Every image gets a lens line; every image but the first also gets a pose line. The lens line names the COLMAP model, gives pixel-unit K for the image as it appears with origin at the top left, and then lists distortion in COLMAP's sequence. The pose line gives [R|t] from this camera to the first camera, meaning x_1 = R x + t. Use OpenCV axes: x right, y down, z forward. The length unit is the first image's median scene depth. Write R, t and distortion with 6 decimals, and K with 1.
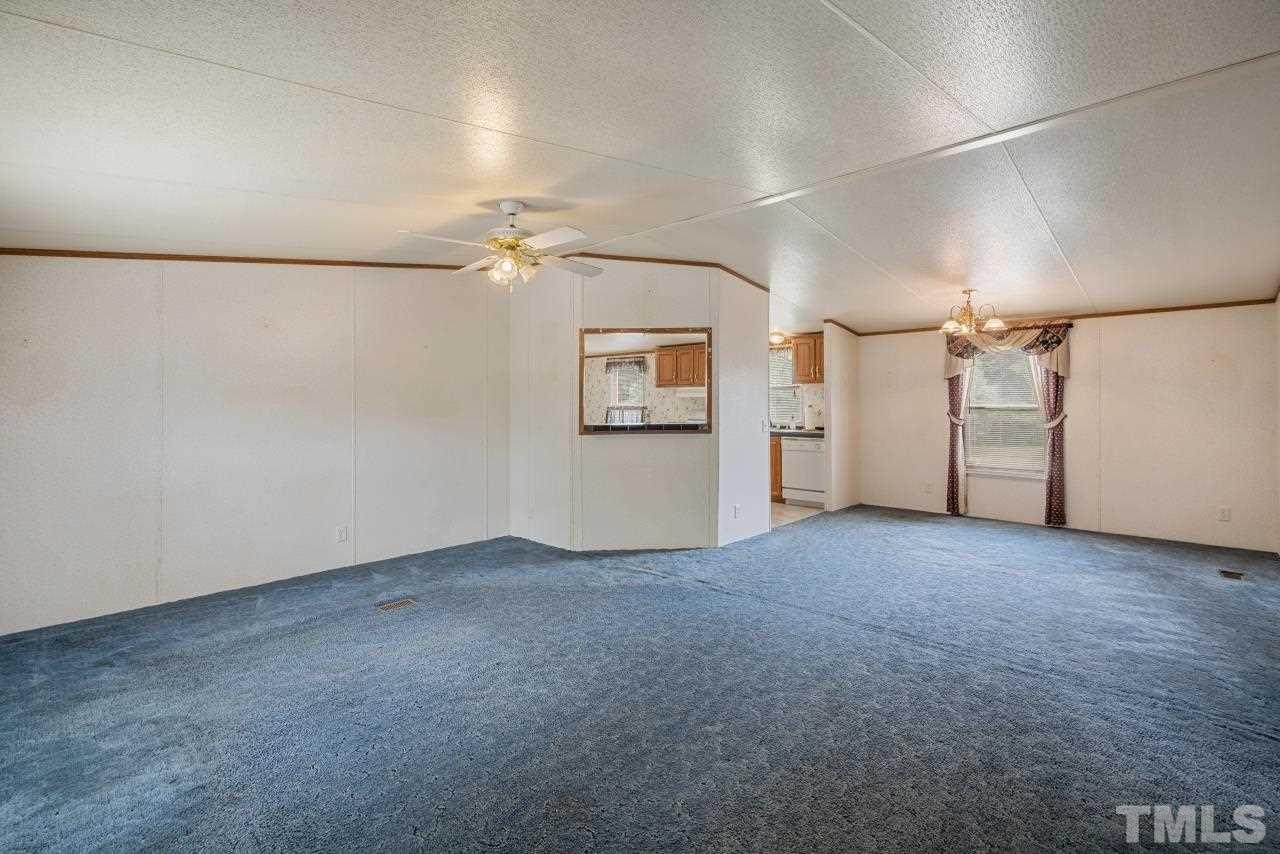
lens RADIAL K [[577.9, 0, 639.3], [0, 577.9, 404.9], [0, 0, 1]] dist [-0.003976, 0.002413]
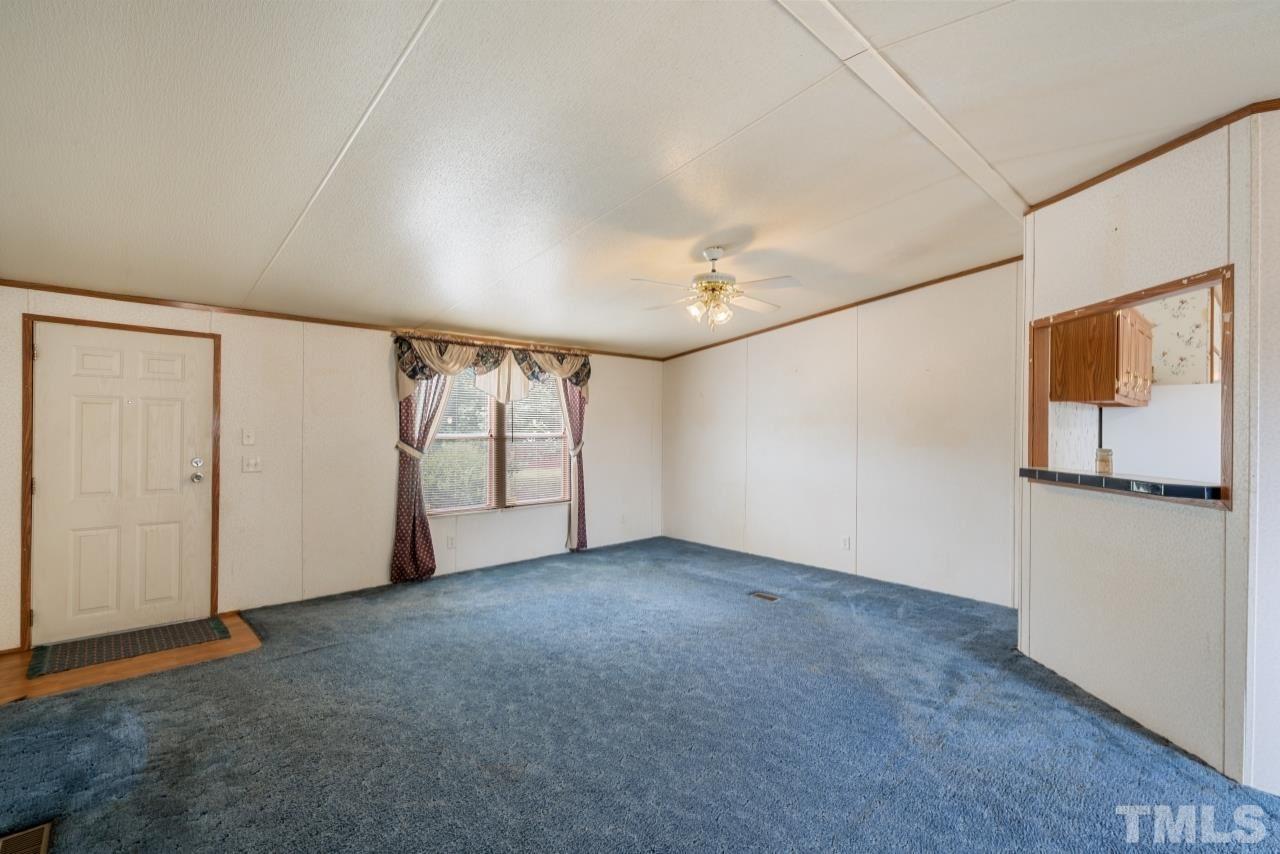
lens RADIAL K [[577.9, 0, 651.0], [0, 577.9, 424.4], [0, 0, 1]] dist [-0.003976, 0.002413]
pose [[-0.042318, 0.002621, -0.999101, 0.574747], [-0.018431, 0.999824, 0.003403, -0.008286], [0.998934, 0.018558, -0.042262, 0.593094]]
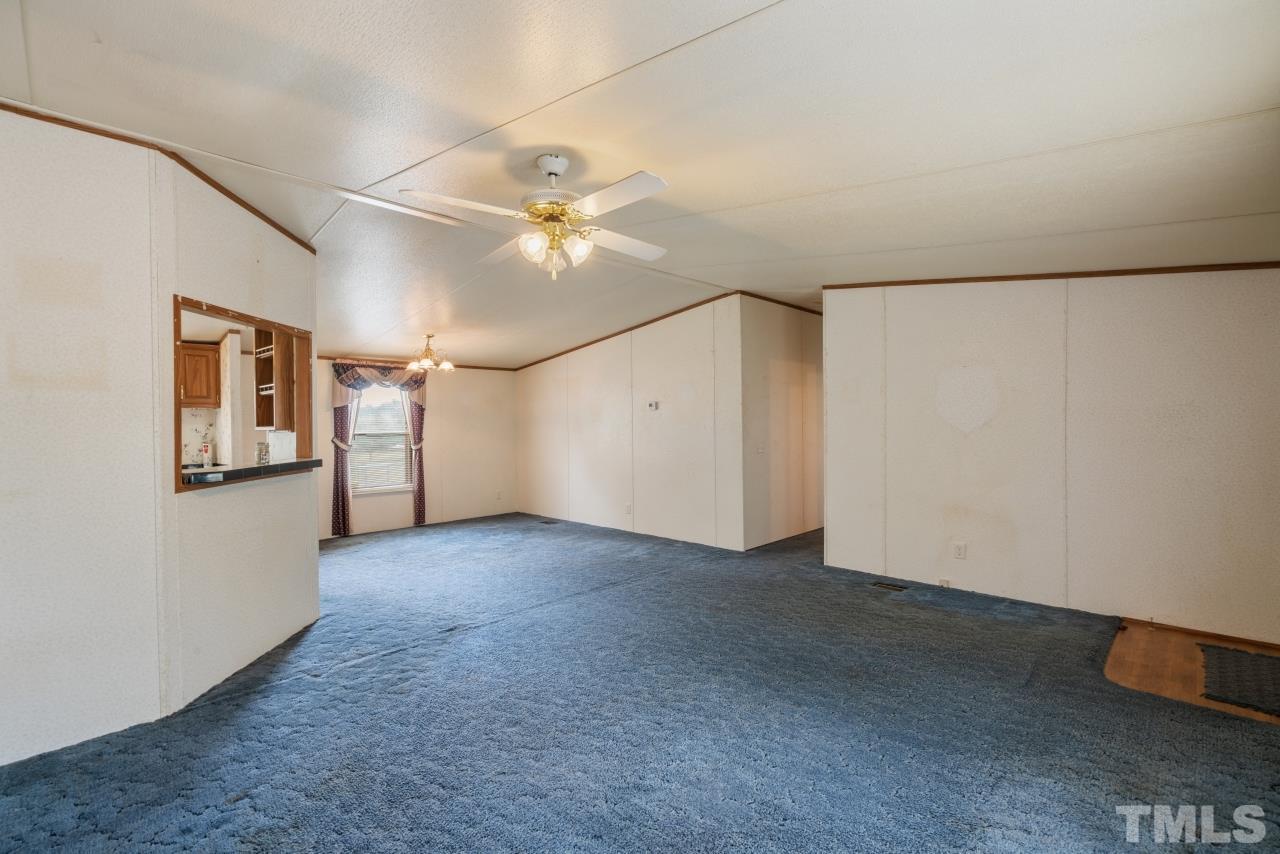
lens RADIAL K [[577.9, 0, 630.5], [0, 577.9, 422.2], [0, 0, 1]] dist [-0.003976, 0.002413]
pose [[0.035039, 0.005494, 0.999371, -0.623135], [0.024403, 0.999682, -0.006352, 0.000589], [-0.999088, 0.024610, 0.034893, 0.559850]]
